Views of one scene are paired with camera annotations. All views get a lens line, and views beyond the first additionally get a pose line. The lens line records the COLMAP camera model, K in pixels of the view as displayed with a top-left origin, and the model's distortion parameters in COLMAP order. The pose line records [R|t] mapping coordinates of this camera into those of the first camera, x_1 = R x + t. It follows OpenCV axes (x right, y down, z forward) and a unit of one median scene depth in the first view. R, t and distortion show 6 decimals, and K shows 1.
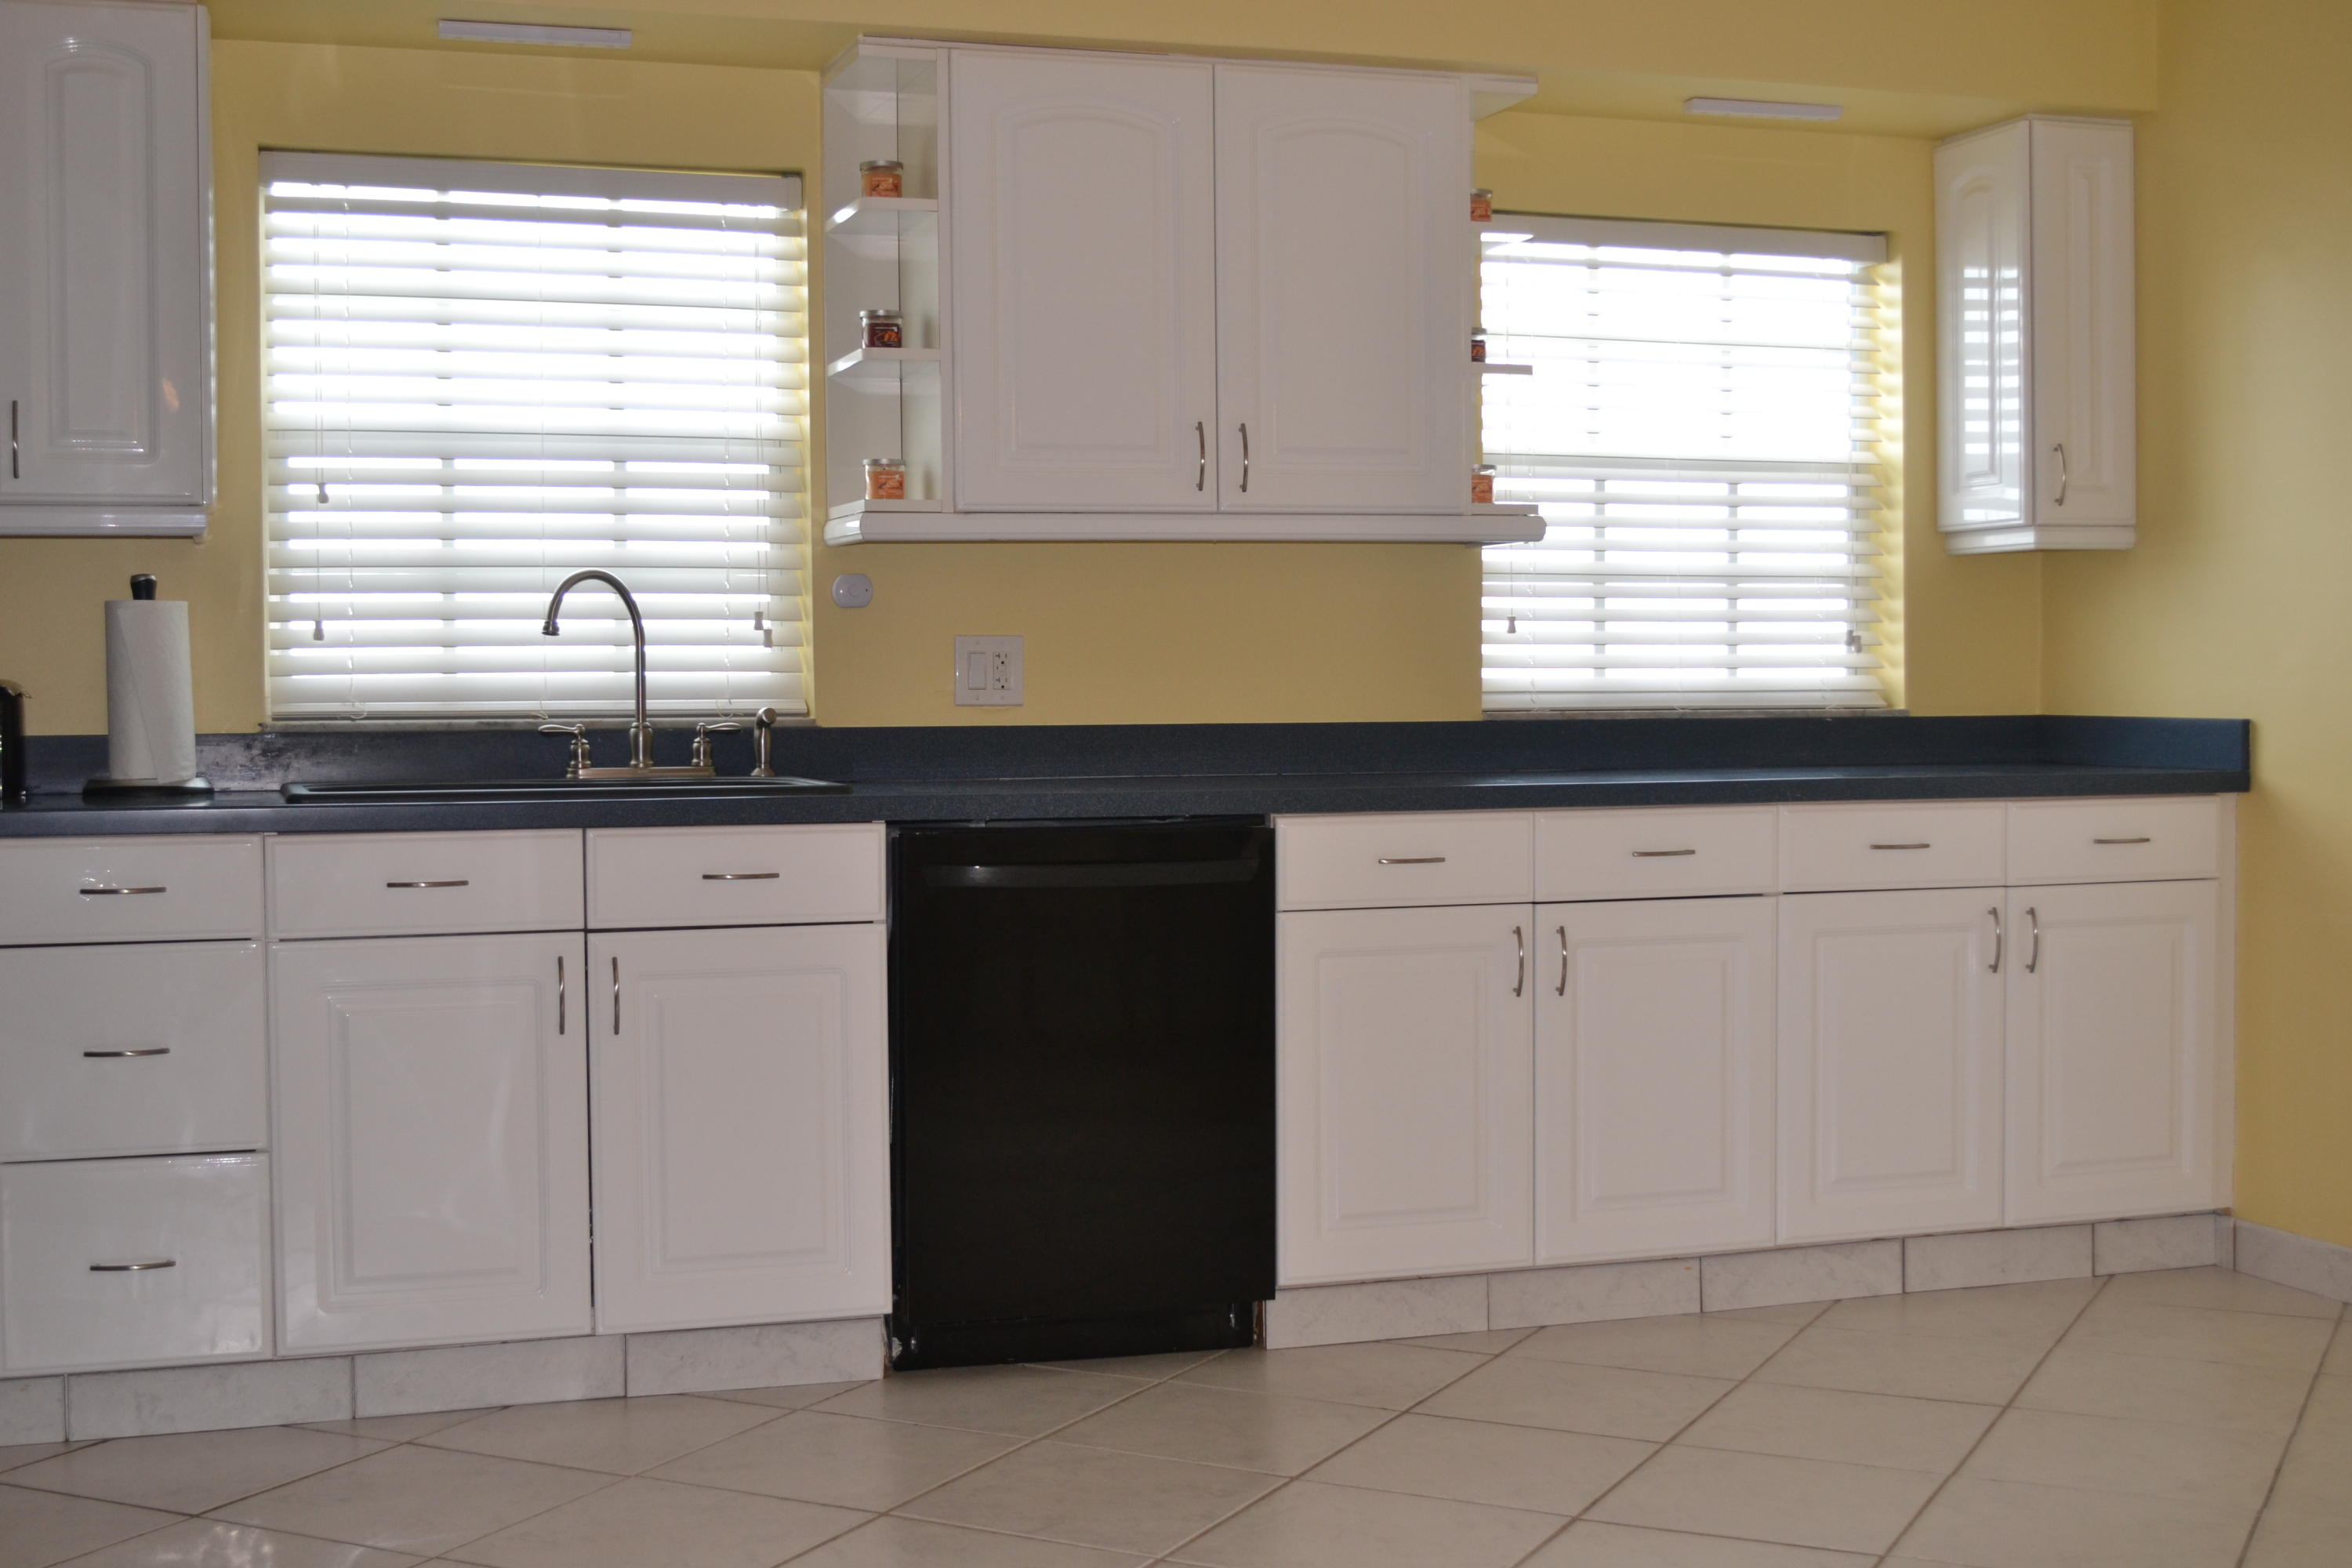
lens RADIAL K [[3347.4, 0, 1176.0], [0, 3347.4, 784.0], [0, 0, 1]] dist [0.041867, -0.029989]
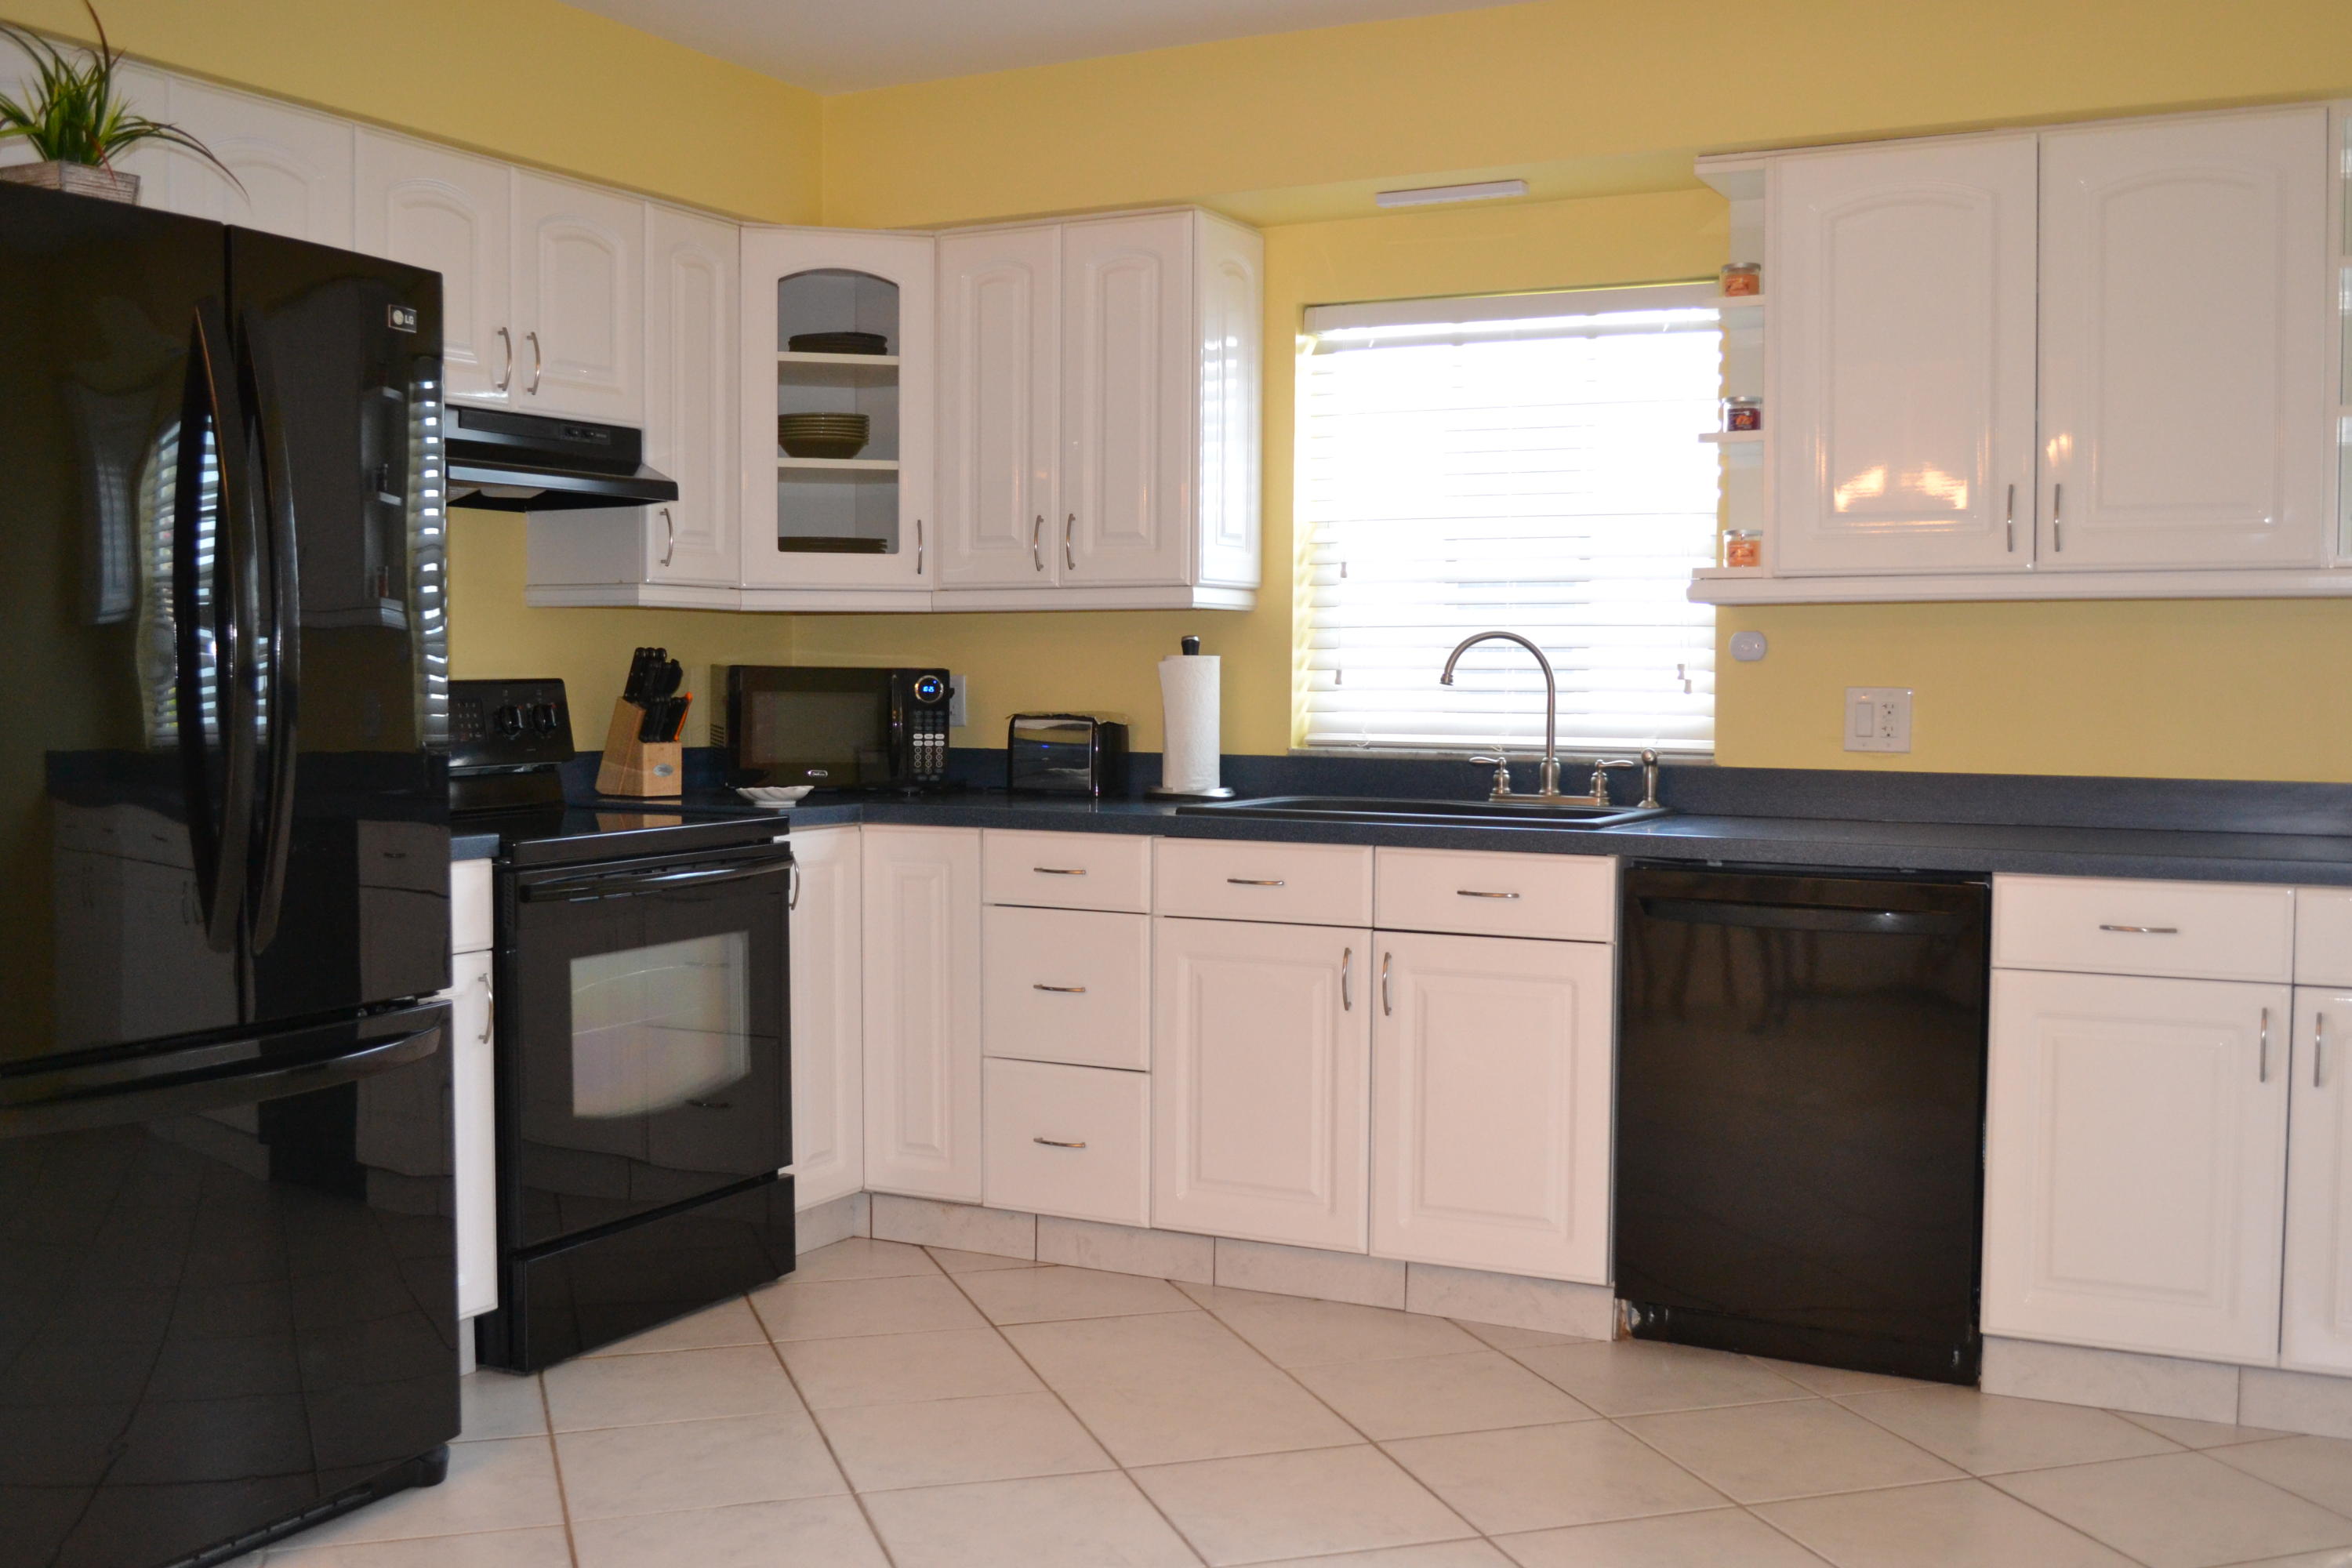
lens RADIAL K [[2585.7, 0, 1176.0], [0, 2585.7, 784.0], [0, 0, 1]] dist [-0.034394, -0.003803]
pose [[0.655067, 0.045718, -0.754186, 0.451017], [-0.032214, 0.998950, 0.032574, -0.034906], [0.754884, 0.002957, 0.655852, 0.298519]]
